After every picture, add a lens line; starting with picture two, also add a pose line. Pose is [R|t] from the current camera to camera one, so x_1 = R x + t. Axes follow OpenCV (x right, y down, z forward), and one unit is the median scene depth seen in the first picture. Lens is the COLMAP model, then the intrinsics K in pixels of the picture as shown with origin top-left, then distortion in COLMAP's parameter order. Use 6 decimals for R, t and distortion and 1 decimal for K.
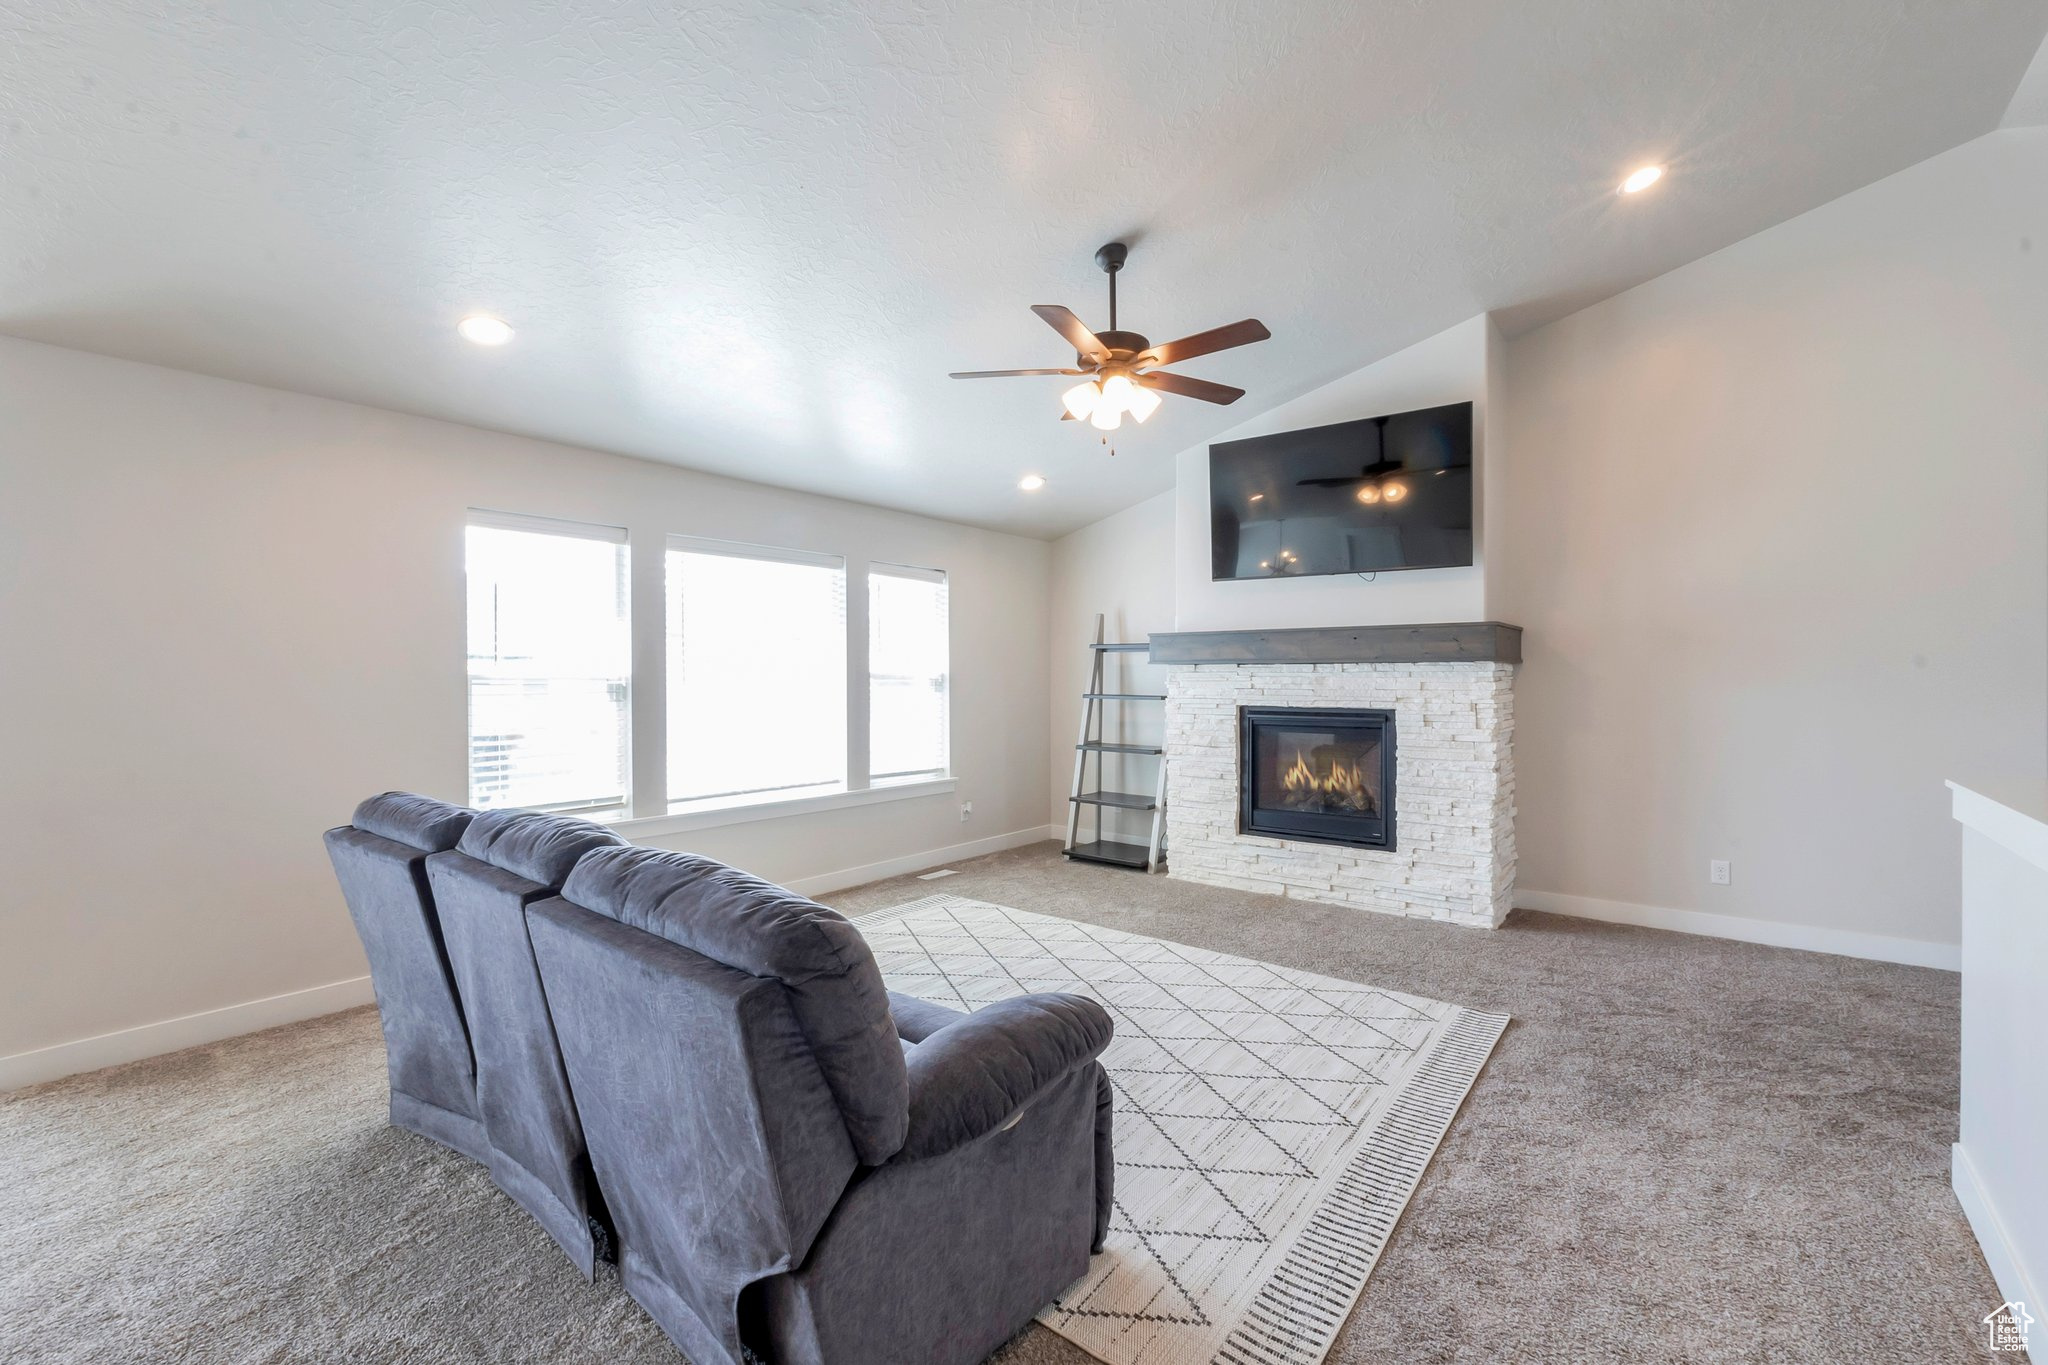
lens RADIAL K [[870.8, 0, 1019.2], [0, 870.8, 679.3], [0, 0, 1]] dist [-0.003400, 0.000557]
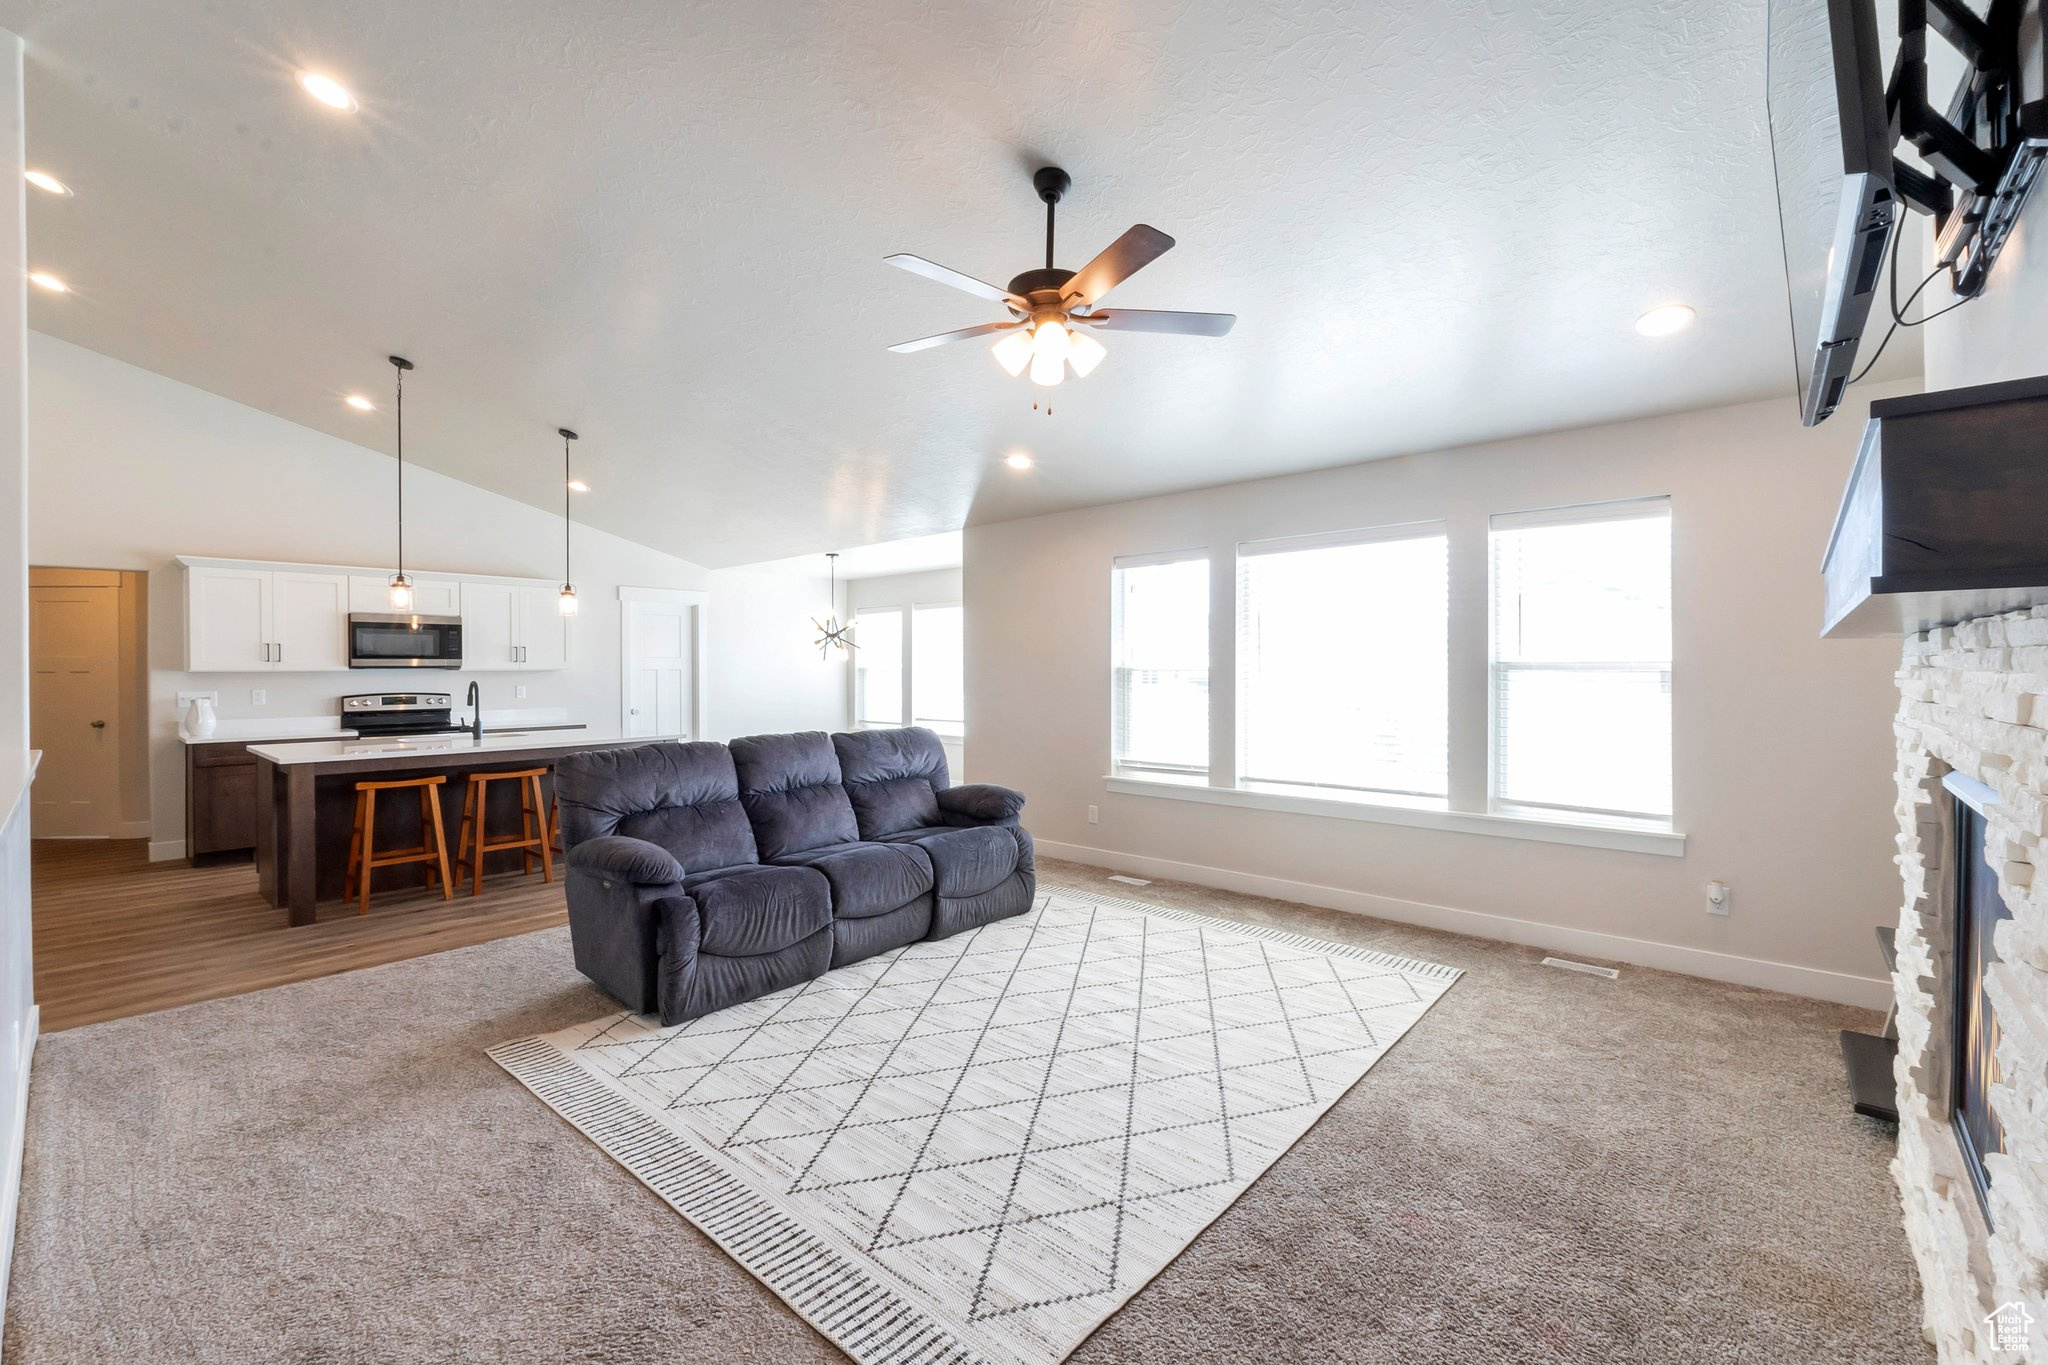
lens RADIAL K [[870.8, 0, 1021.2], [0, 870.8, 677.9], [0, 0, 1]] dist [-0.003400, 0.000557]
pose [[-0.060849, 0.012276, -0.998071, 0.808695], [-0.001218, 0.999923, 0.012373, -0.002656], [0.998146, 0.001969, -0.060829, 0.860231]]
